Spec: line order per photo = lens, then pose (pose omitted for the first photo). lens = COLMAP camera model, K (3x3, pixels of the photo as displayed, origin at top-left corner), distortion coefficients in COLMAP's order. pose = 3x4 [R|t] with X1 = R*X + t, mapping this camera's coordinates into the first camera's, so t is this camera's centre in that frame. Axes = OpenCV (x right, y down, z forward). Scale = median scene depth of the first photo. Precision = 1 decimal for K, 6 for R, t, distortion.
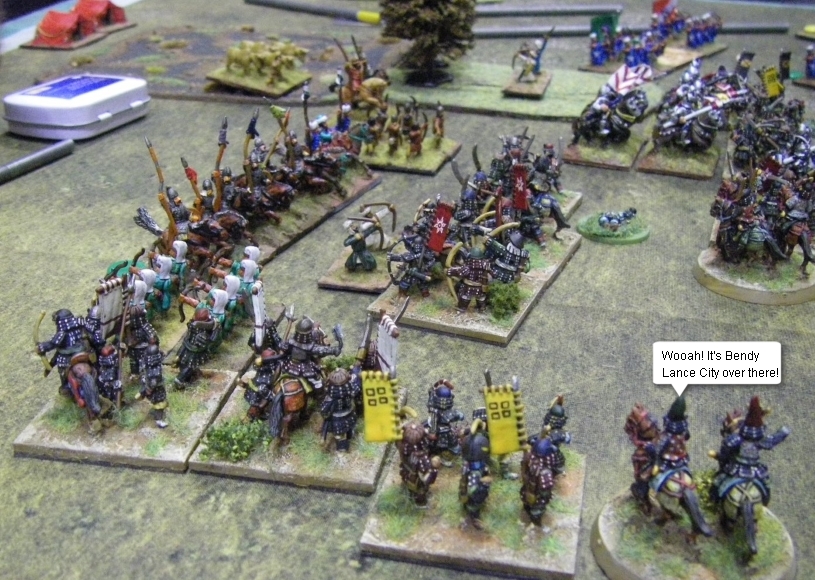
lens RADIAL K [[1066.8, 0, 383.7], [0, 1066.8, 291.4], [0, 0, 1]] dist [-0.174049, 0.013697]
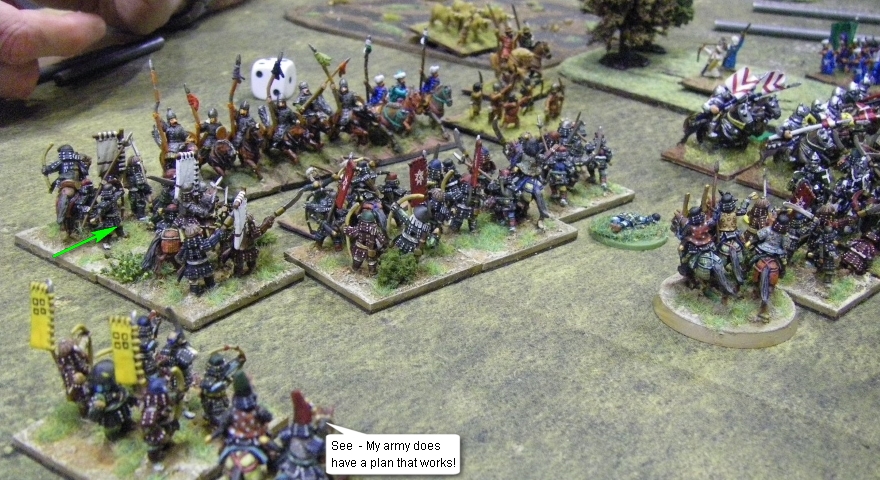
lens RADIAL K [[1035.3, 0, 440.0], [0, 1035.3, 240.0], [0, 0, 1]] dist [-0.223740, 0.295484]
pose [[0.909836, 0.197093, -0.365176, 0.340292], [-0.202336, 0.979015, 0.024275, -0.034416], [0.362298, 0.051802, 0.930622, 0.084747]]
